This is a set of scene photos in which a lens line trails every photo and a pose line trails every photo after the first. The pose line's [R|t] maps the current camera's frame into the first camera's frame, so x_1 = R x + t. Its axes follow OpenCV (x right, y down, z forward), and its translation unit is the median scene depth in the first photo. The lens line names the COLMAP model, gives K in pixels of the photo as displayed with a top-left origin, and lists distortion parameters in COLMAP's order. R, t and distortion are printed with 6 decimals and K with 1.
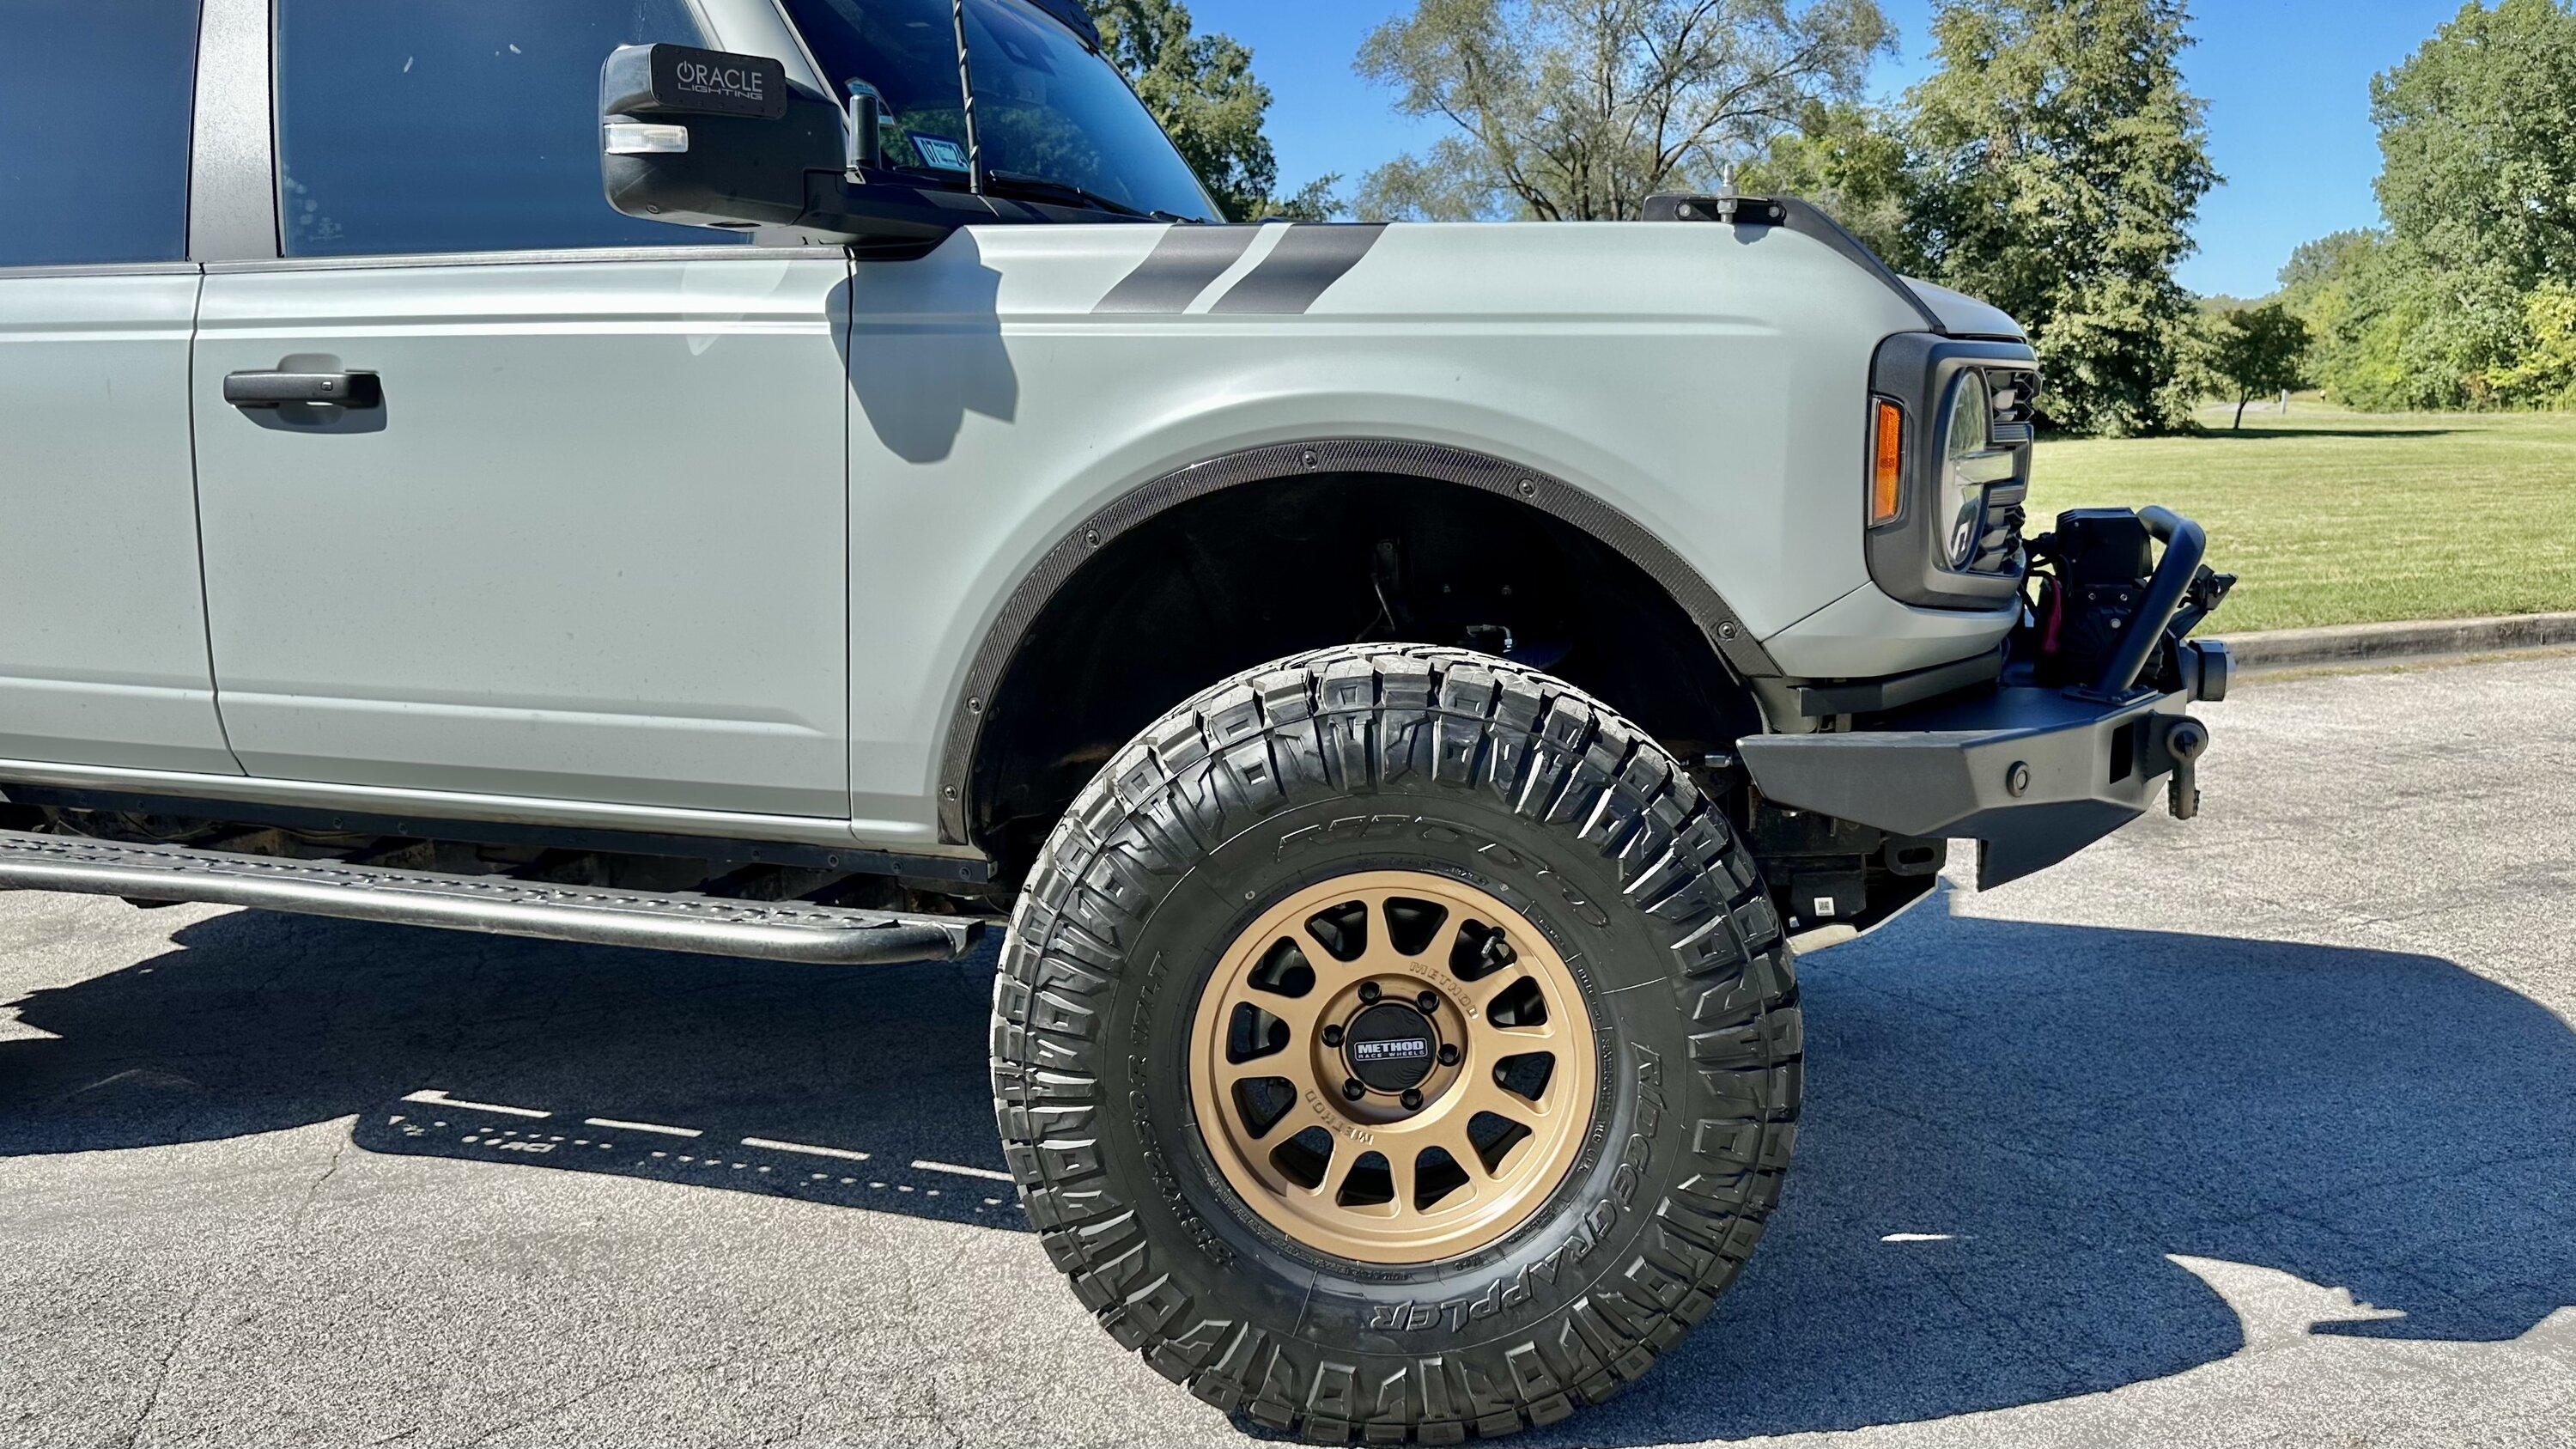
lens RADIAL K [[1932.1, 0, 1288.0], [0, 1932.1, 724.5], [0, 0, 1]] dist [0.043702, -0.004459]
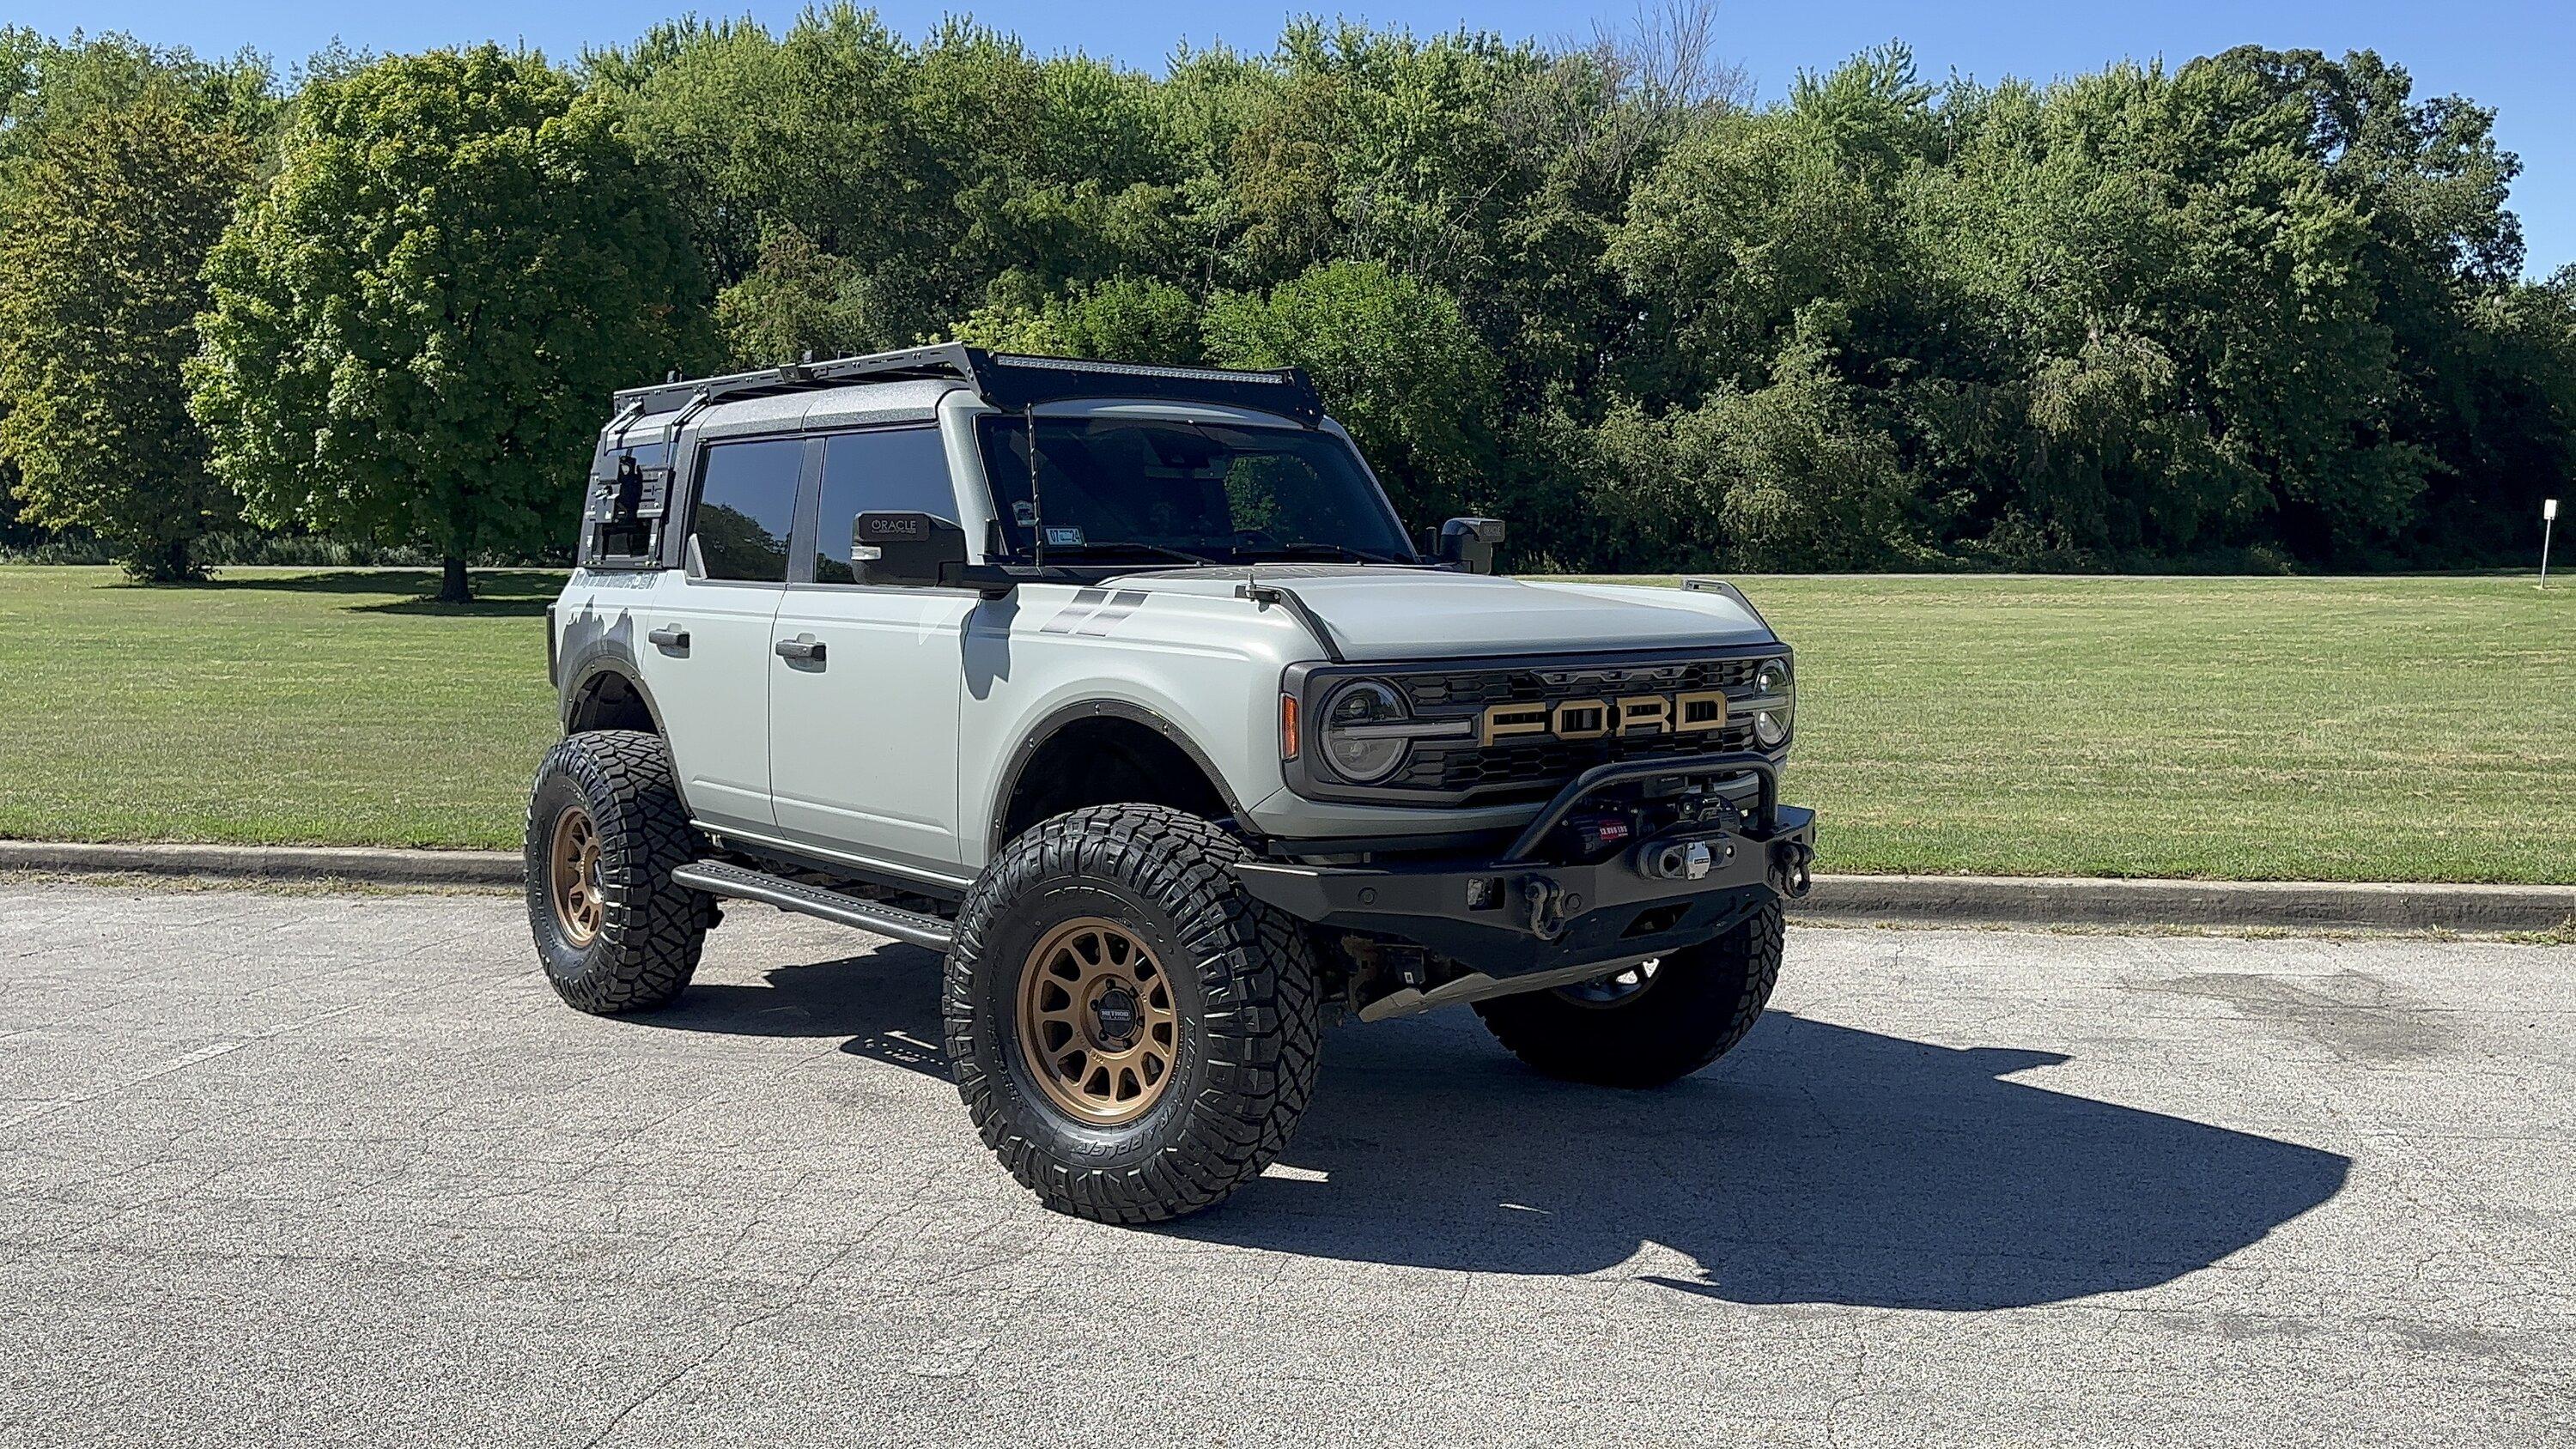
lens RADIAL K [[1931.6, 0, 1288.0], [0, 1931.6, 724.5], [0, 0, 1]] dist [0.043702, -0.004459]
pose [[0.873377, 0.047269, -0.484745, 1.128453], [-0.090949, 0.993601, -0.066976, -0.006003], [0.478477, 0.102583, 0.872087, -0.630636]]
